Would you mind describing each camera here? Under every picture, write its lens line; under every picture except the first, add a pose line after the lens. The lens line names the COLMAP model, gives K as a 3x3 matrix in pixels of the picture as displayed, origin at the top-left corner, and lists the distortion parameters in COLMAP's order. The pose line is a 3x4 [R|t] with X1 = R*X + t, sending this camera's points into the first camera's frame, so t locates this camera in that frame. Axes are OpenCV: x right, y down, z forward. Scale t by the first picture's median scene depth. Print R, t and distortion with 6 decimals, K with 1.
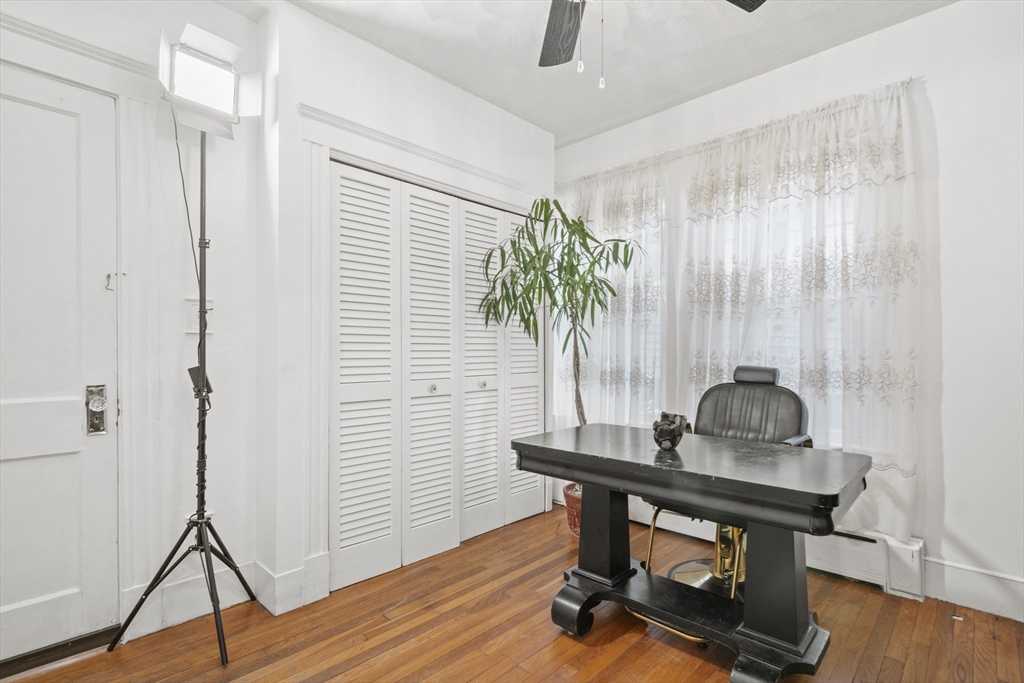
lens RADIAL K [[500.8, 0, 510.0], [0, 500.8, 344.8], [0, 0, 1]] dist [0.002921, -0.001554]
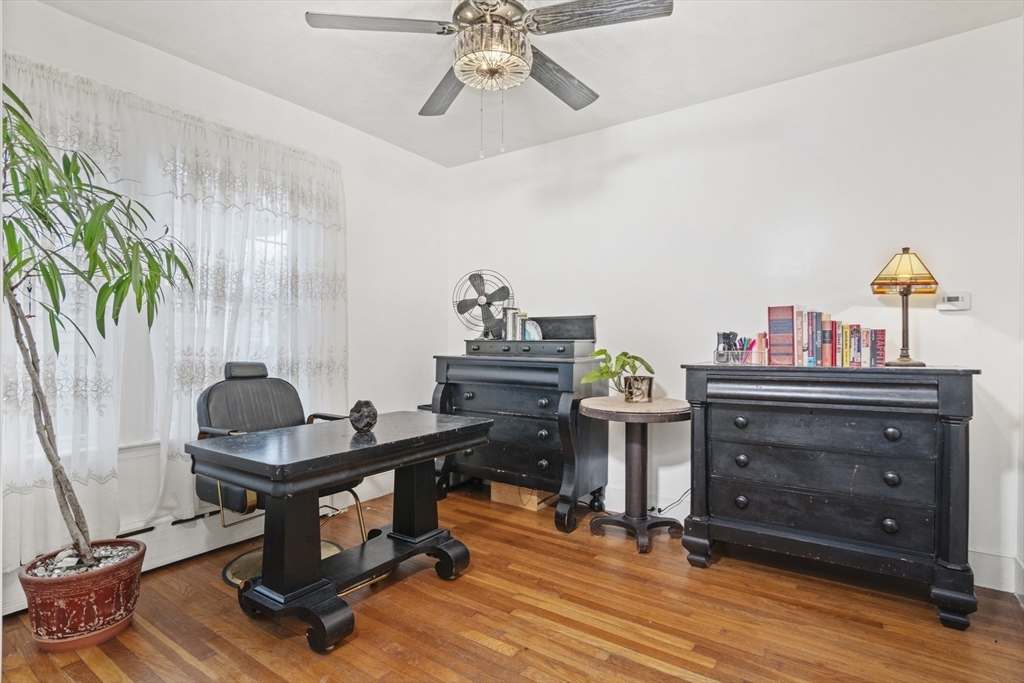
lens RADIAL K [[500.8, 0, 510.9], [0, 500.8, 342.7], [0, 0, 1]] dist [0.002921, -0.001554]
pose [[-0.136184, 0.010285, 0.990630, -0.670622], [-0.004288, 0.999931, -0.010971, 0.013764], [-0.990674, -0.005742, -0.136130, 0.637747]]
